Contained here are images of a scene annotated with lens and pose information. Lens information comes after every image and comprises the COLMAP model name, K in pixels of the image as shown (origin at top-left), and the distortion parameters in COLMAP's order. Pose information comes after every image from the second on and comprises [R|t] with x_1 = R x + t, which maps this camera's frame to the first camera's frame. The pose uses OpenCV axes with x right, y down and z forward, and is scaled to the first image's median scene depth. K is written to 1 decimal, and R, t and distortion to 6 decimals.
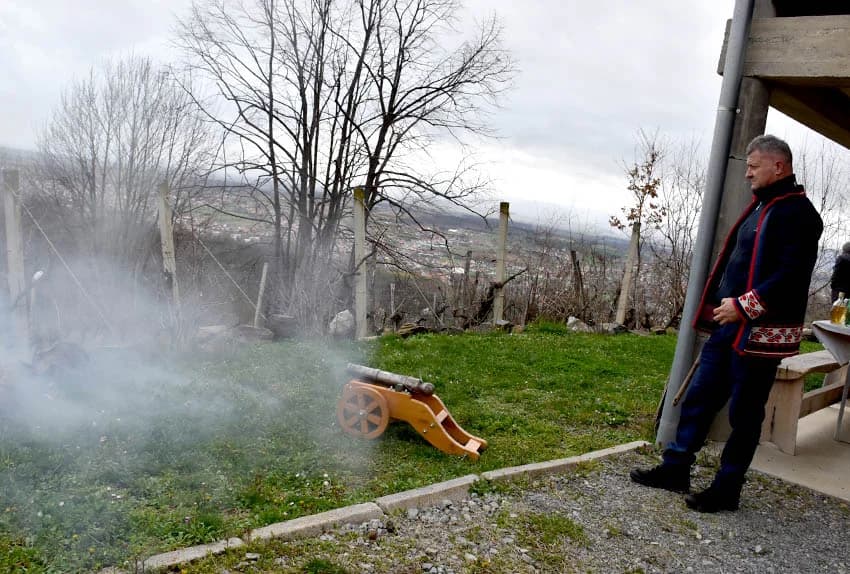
lens RADIAL K [[1193.4, 0, 426.5], [0, 1193.4, 321.8], [0, 0, 1]] dist [-0.139070, 0.529181]
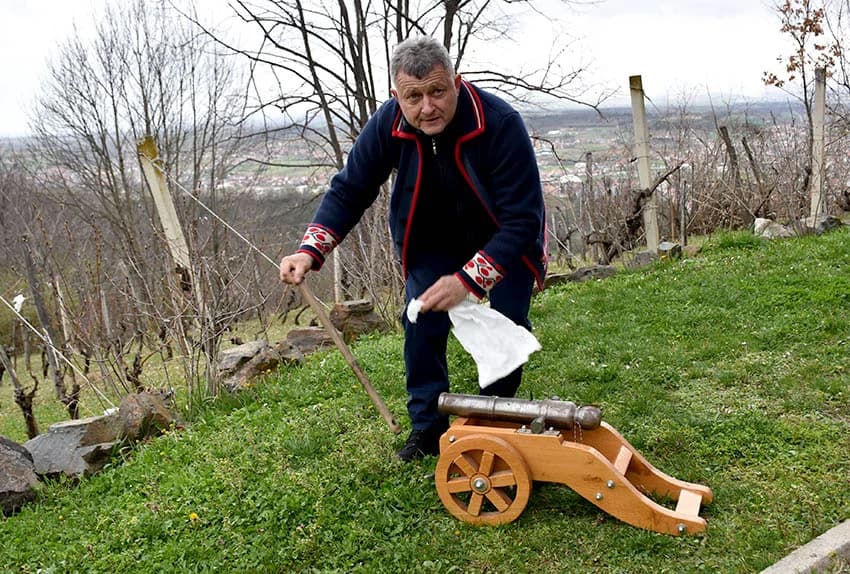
lens RADIAL K [[1193.4, 0, 426.5], [0, 1193.4, 321.8], [0, 0, 1]] dist [-0.139070, 0.529181]
pose [[0.978937, -0.179310, -0.097626, -0.009703], [0.185529, 0.980879, 0.058788, -0.016155], [0.085218, -0.075663, 0.993485, 0.211213]]
